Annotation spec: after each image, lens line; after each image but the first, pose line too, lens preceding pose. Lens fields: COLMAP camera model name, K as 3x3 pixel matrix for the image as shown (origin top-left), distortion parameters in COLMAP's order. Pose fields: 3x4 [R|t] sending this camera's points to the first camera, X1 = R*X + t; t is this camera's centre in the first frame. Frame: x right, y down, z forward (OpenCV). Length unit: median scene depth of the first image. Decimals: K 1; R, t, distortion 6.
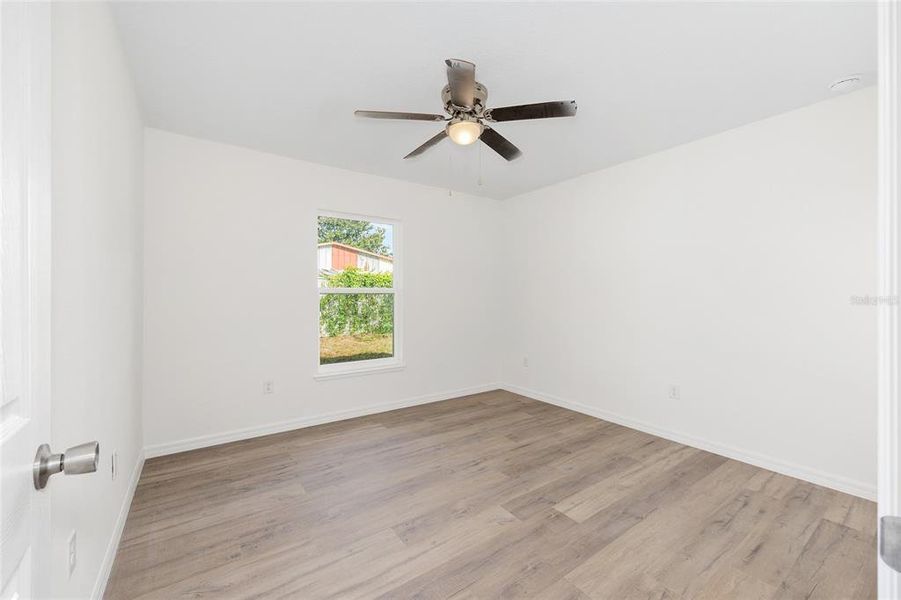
lens RADIAL K [[361.6, 0, 450.9], [0, 361.6, 300.7], [0, 0, 1]] dist [-0.002061, 0.001149]
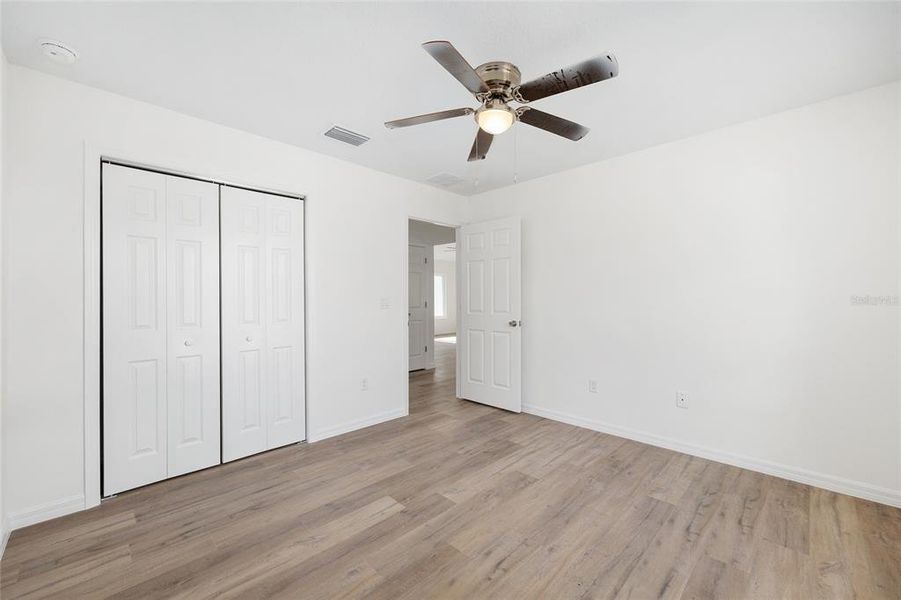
lens RADIAL K [[361.6, 0, 449.2], [0, 361.6, 299.8], [0, 0, 1]] dist [-0.002061, 0.001149]
pose [[-0.986487, 0.003675, -0.163796, 0.317105], [0.001098, 0.999874, 0.015825, -0.026291], [0.163834, 0.015432, -0.986367, 1.965729]]
